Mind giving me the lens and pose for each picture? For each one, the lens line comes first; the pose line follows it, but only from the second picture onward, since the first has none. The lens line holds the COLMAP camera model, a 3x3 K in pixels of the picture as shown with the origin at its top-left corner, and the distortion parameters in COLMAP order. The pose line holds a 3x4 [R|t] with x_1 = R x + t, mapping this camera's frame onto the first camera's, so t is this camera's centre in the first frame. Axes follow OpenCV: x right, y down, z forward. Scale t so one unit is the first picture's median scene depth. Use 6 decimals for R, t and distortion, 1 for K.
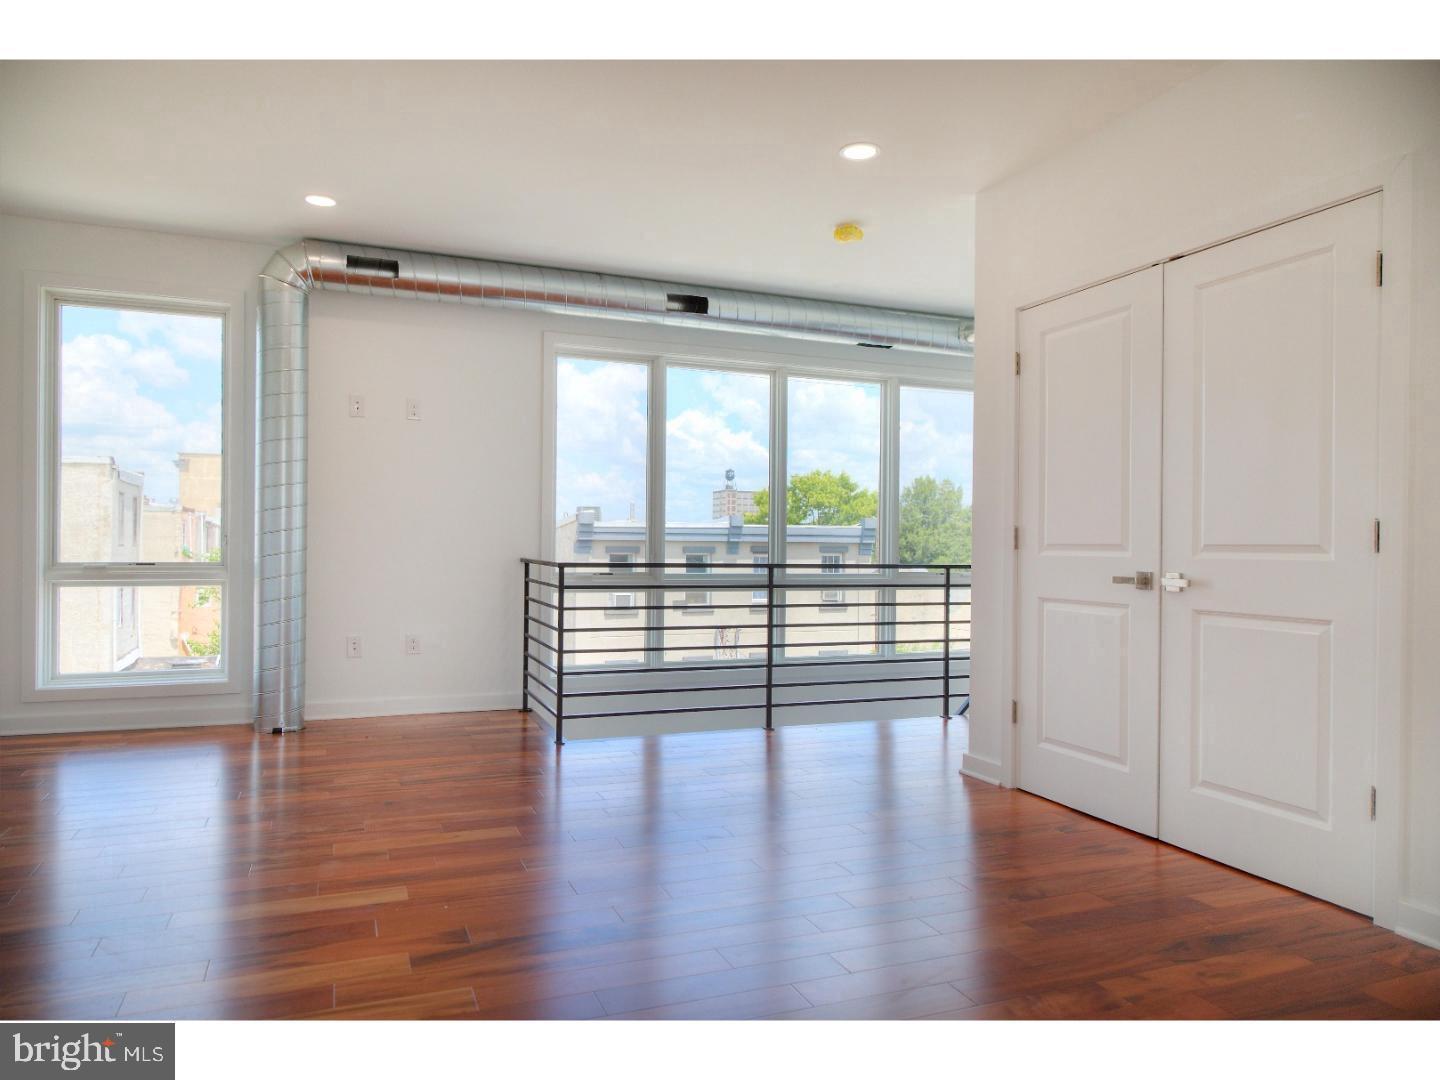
lens RADIAL K [[967.1, 0, 720.0], [0, 967.1, 540.0], [0, 0, 1]] dist [0.003811, 0.000360]
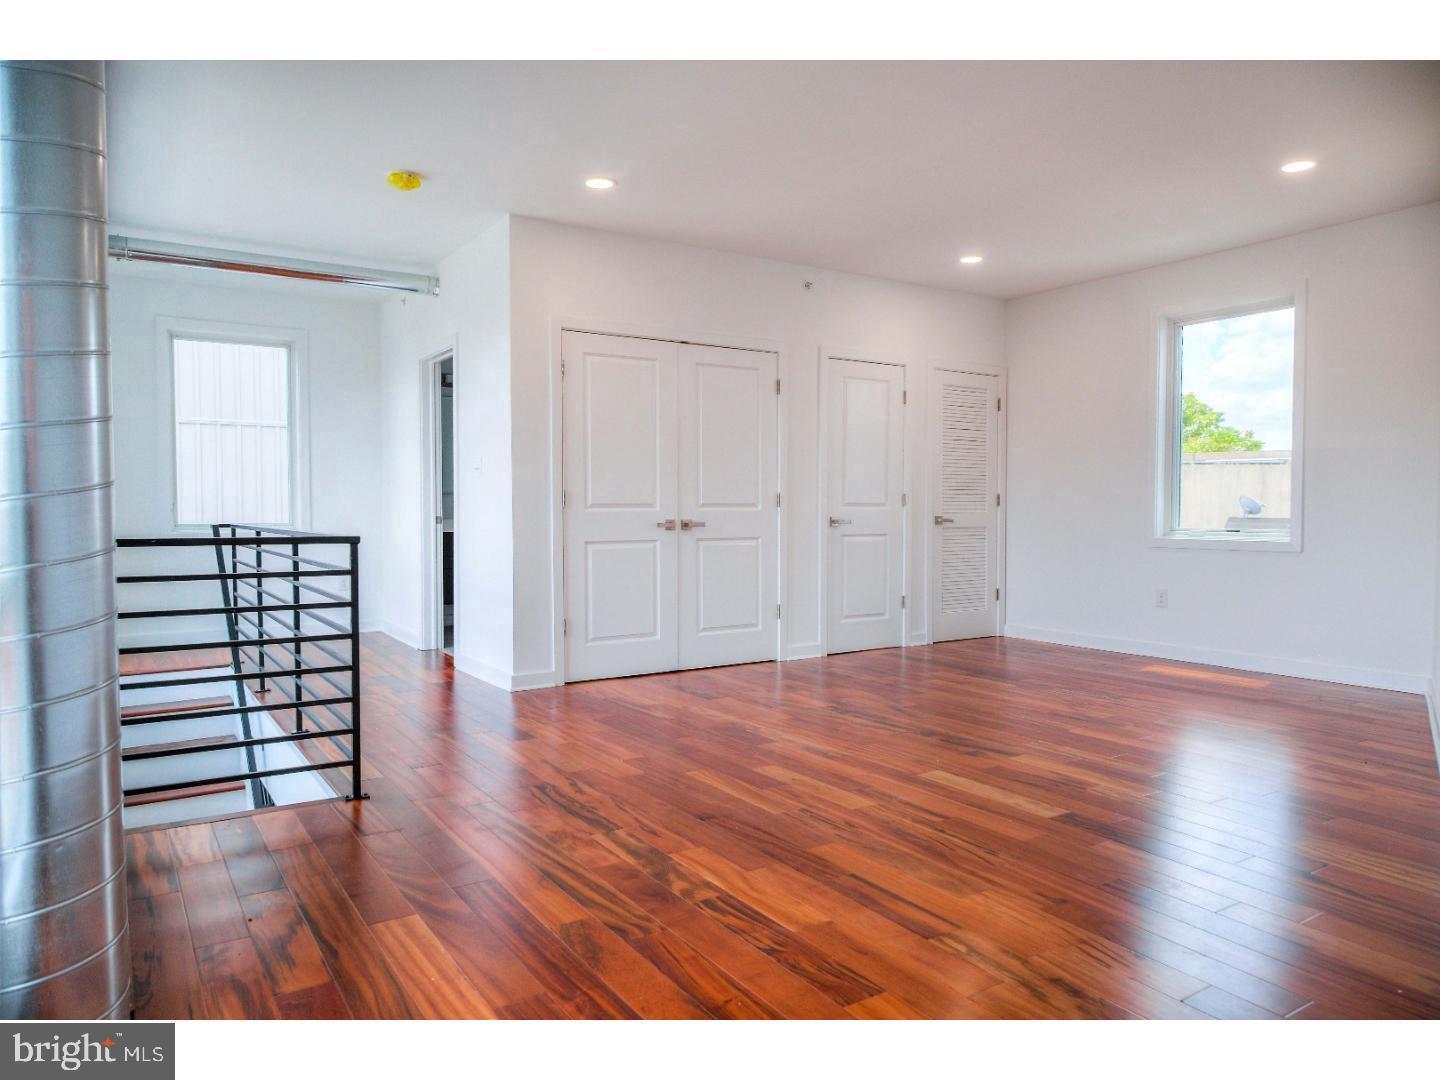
lens RADIAL K [[967.1, 0, 720.0], [0, 967.1, 540.0], [0, 0, 1]] dist [0.003811, 0.000360]
pose [[-0.192568, -0.047227, 0.980146, -1.330179], [-0.003873, 0.998870, 0.047368, -0.013037], [-0.981276, 0.005325, -0.192533, 1.311995]]
